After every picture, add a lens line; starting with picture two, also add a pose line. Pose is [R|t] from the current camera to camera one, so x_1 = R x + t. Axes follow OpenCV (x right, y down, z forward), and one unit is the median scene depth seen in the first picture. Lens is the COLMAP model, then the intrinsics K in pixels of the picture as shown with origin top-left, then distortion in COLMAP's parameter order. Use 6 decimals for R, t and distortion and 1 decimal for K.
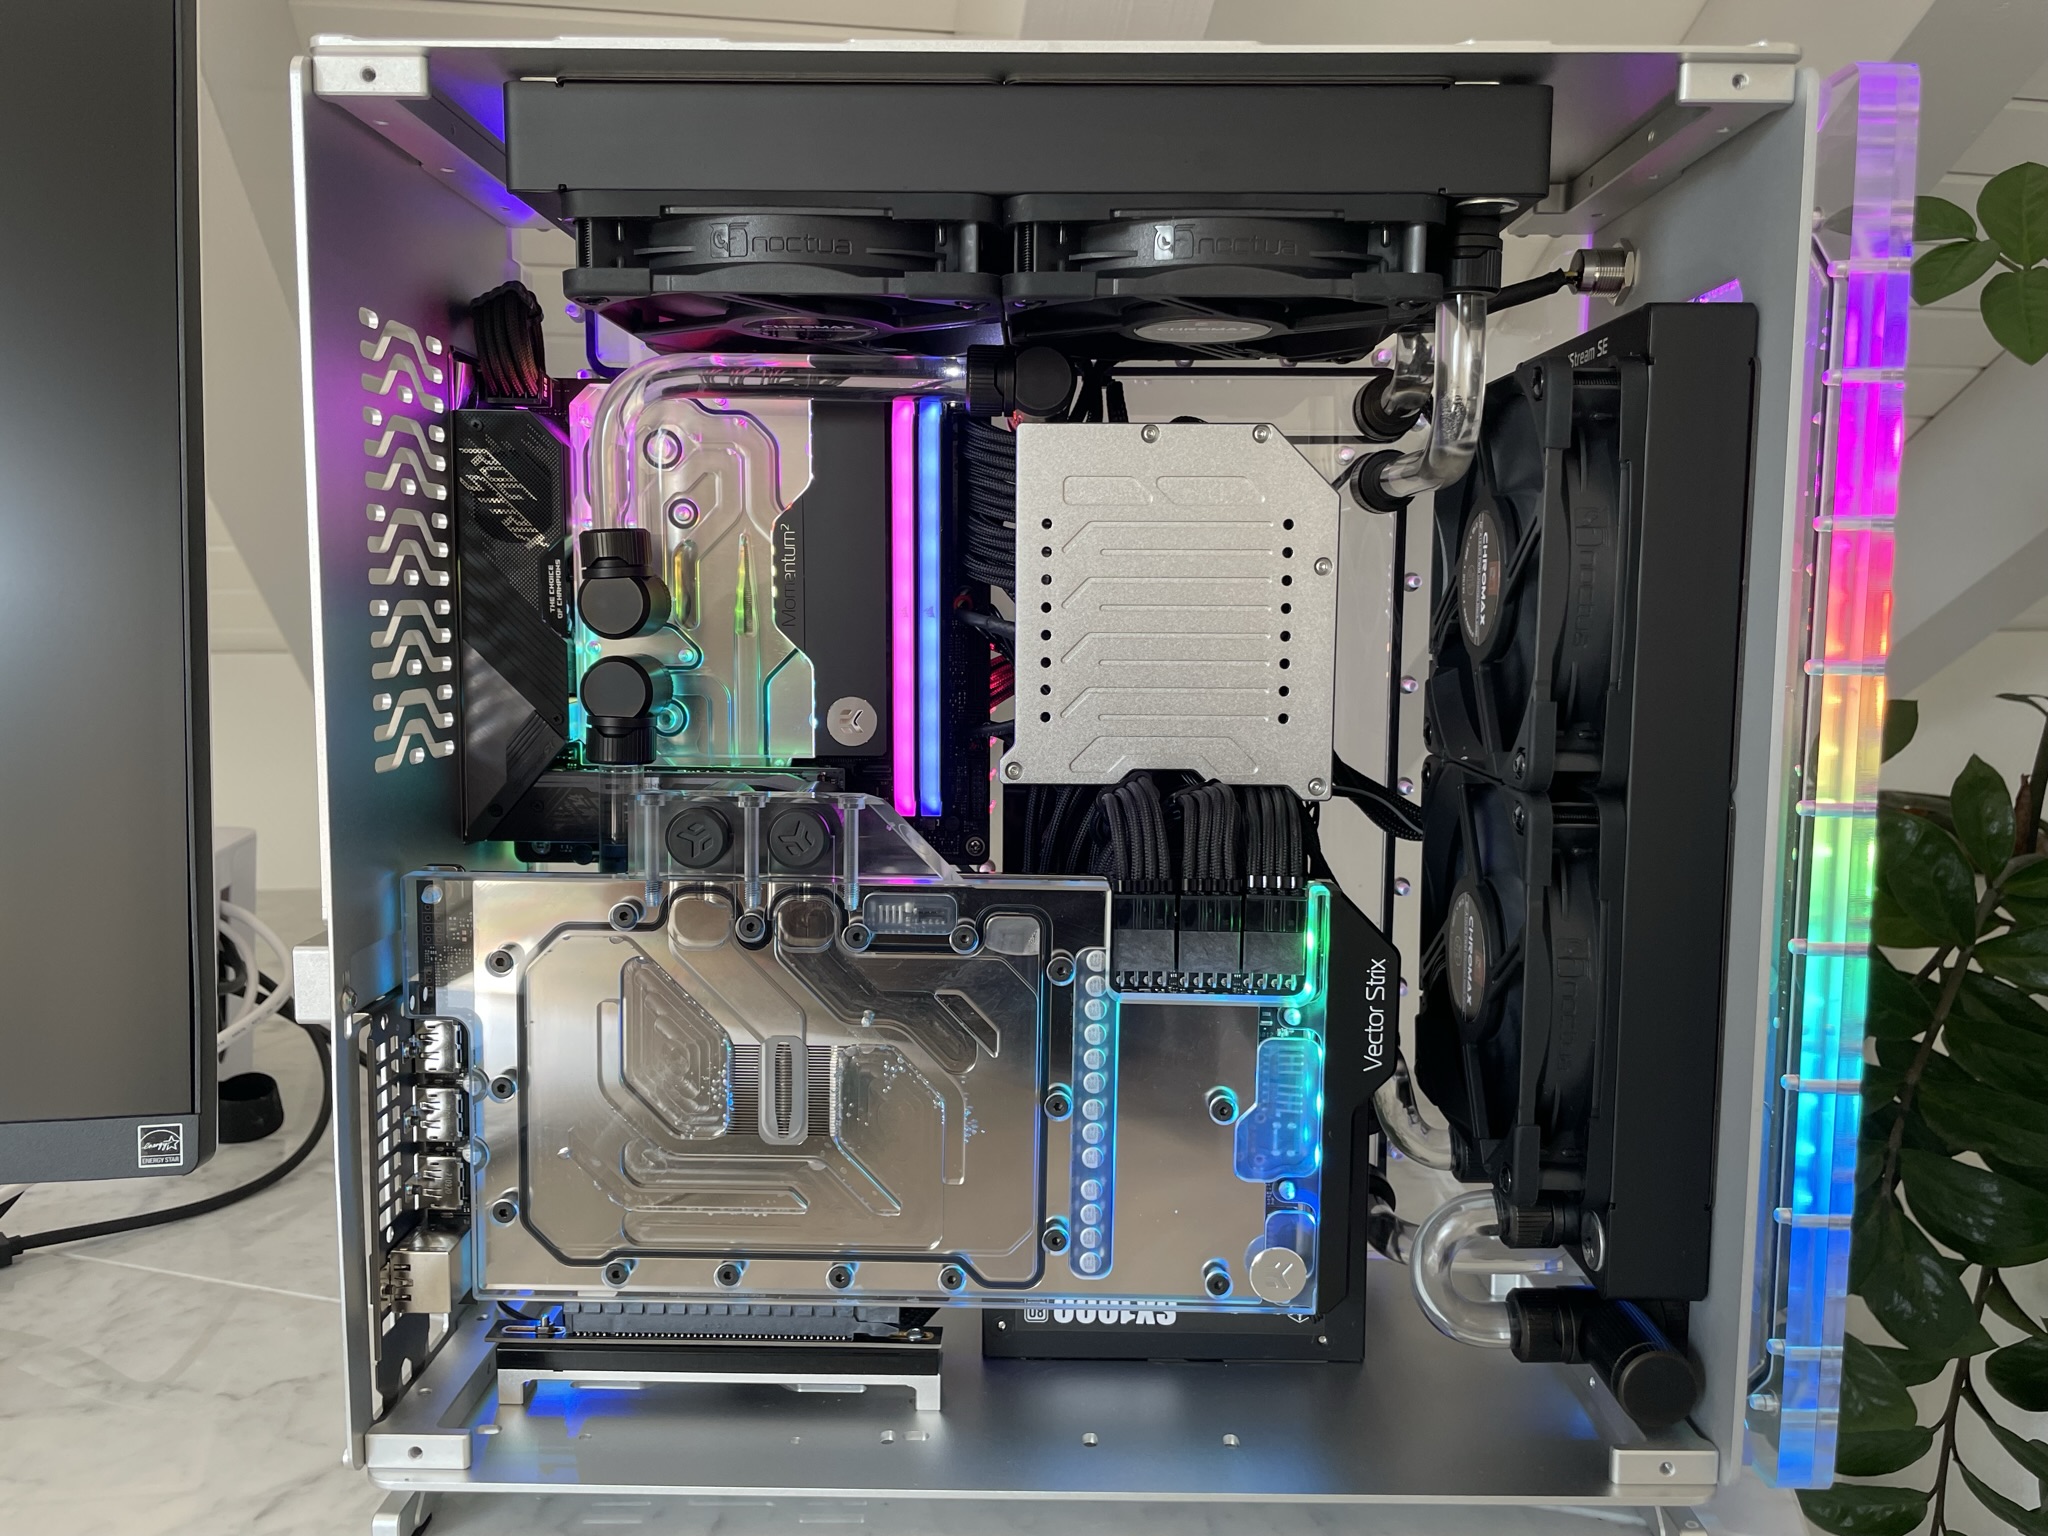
lens RADIAL K [[1549.4, 0, 1024.0], [0, 1549.4, 768.0], [0, 0, 1]] dist [0.095159, -0.095820]
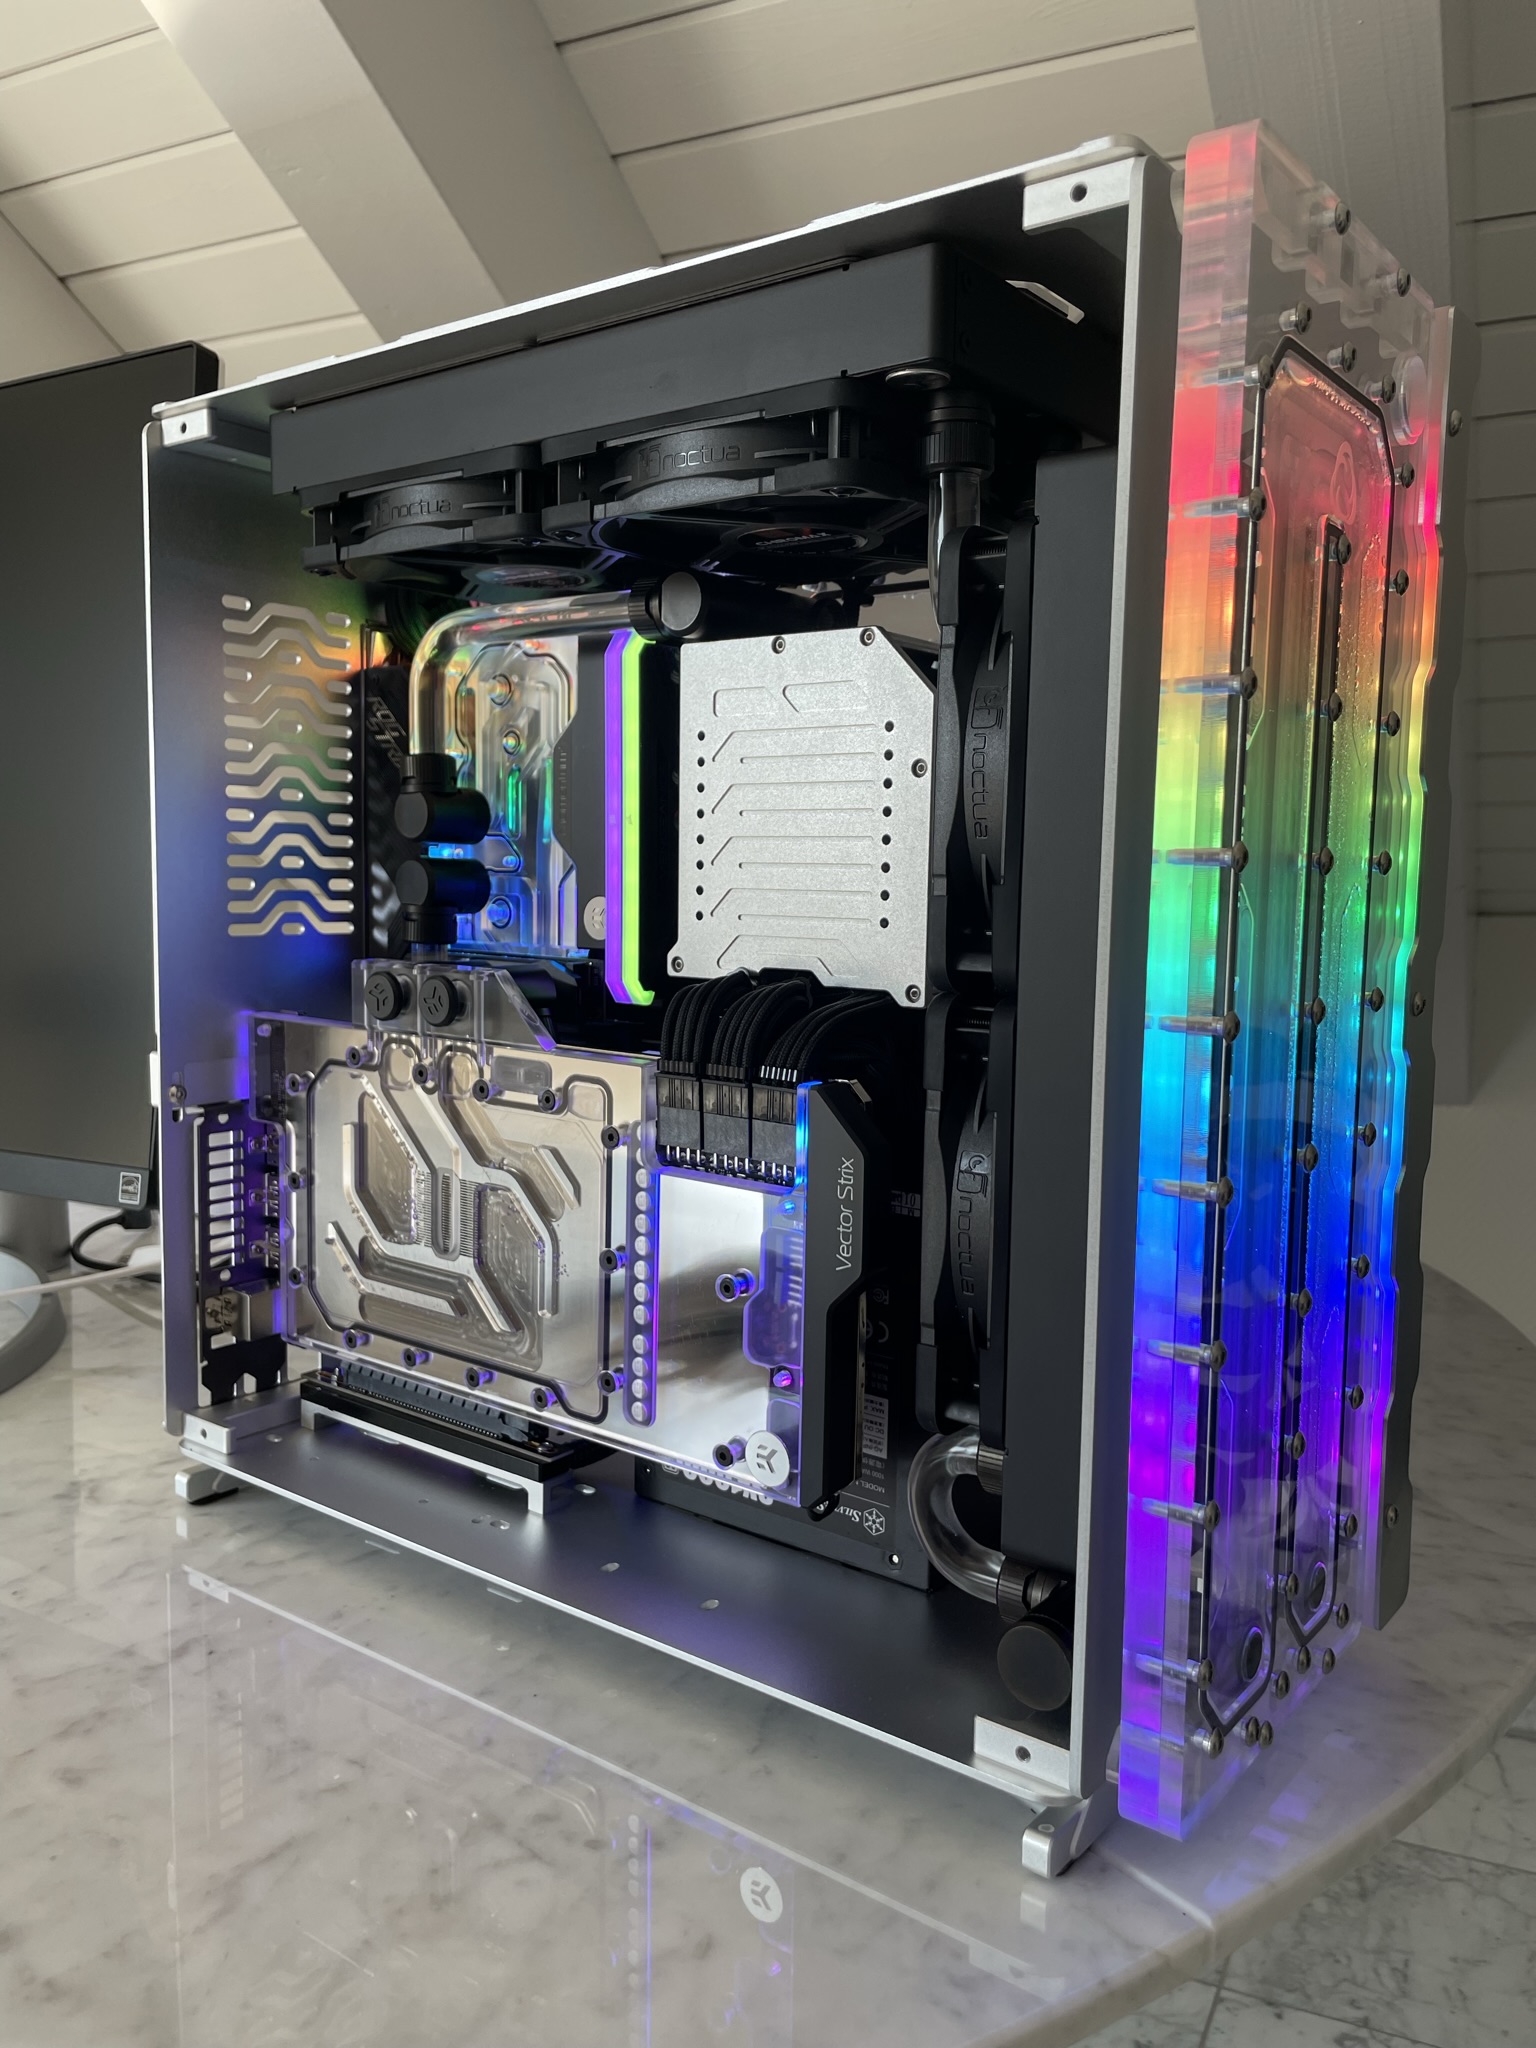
lens RADIAL K [[1546.3, 0, 770.8], [0, 1546.3, 1026.0], [0, 0, 1]] dist [0.085545, -0.112975]
pose [[0.812452, 0.066223, -0.579254, 0.724258], [-0.075175, 0.997134, 0.008558, 0.032810], [0.578161, 0.036592, 0.815102, 0.161190]]
